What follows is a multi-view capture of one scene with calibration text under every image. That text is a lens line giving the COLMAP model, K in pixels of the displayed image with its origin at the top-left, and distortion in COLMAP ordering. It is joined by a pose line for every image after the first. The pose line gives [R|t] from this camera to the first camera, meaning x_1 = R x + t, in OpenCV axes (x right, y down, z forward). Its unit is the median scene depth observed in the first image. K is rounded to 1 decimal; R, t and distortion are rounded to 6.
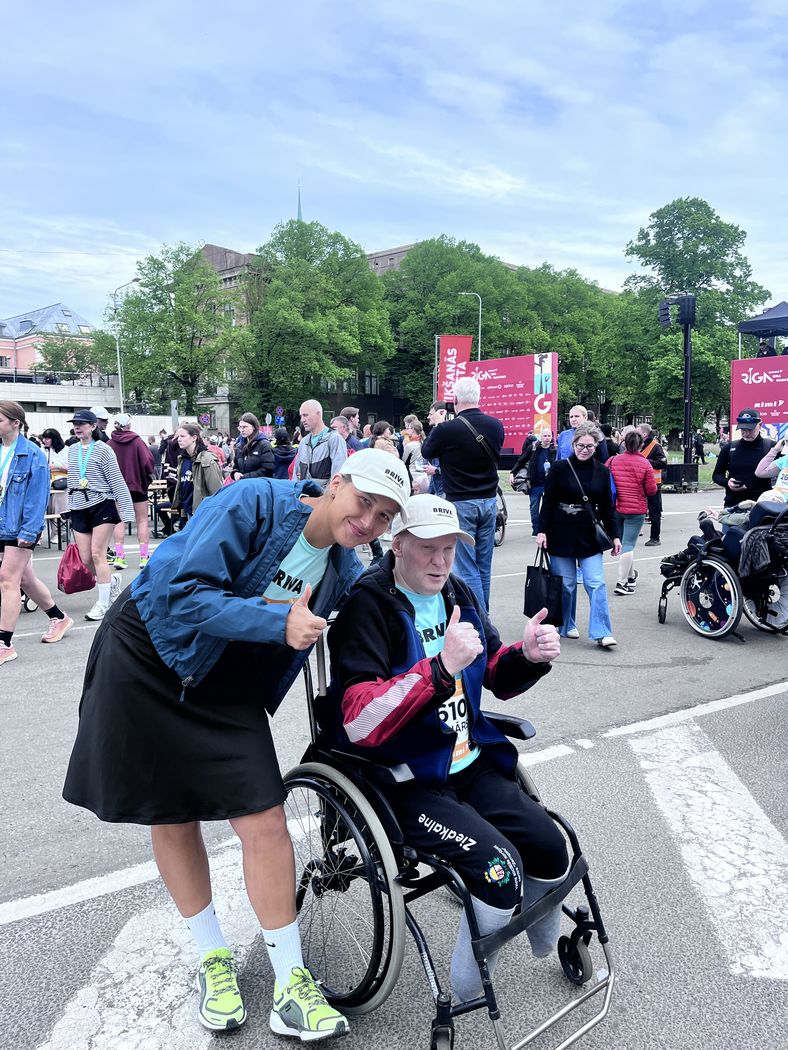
lens RADIAL K [[789.7, 0, 391.7], [0, 789.7, 523.4], [0, 0, 1]] dist [0.012430, 0.003769]
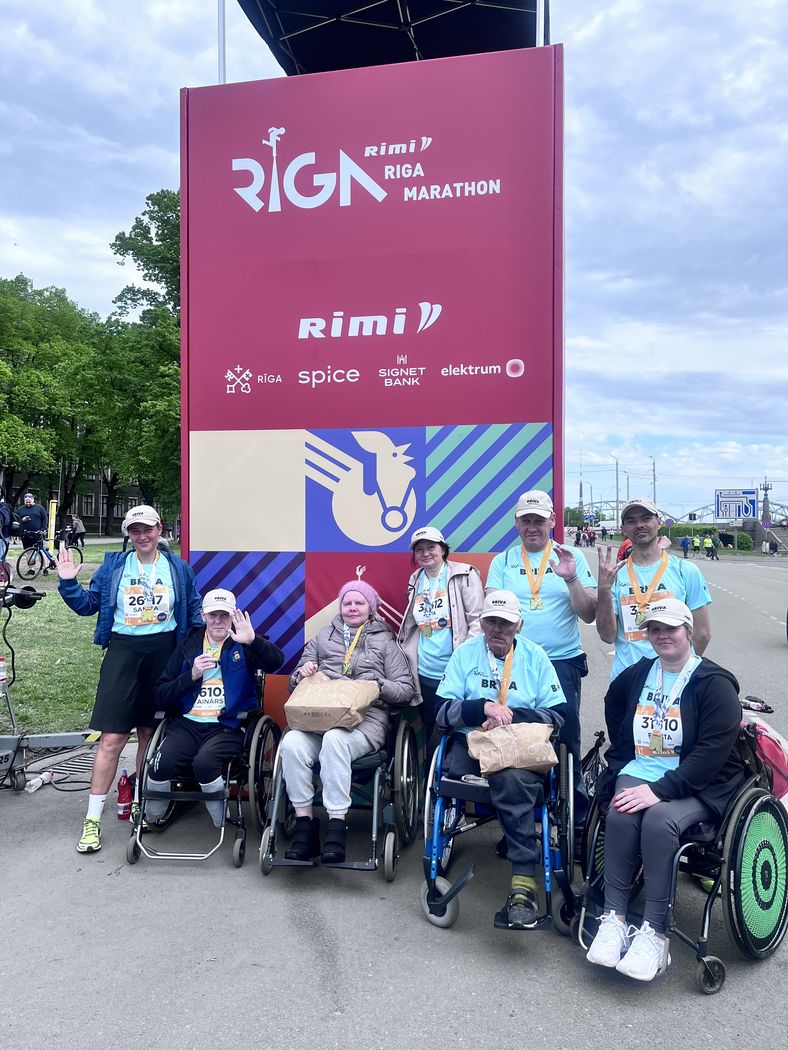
lens RADIAL K [[789.7, 0, 393.2], [0, 789.7, 526.2], [0, 0, 1]] dist [0.012430, 0.003769]
pose [[0.853643, 0.020484, 0.520455, 0.234655], [0.037119, 0.994293, -0.100015, -0.051355], [-0.519534, 0.104696, 0.848012, 0.514459]]
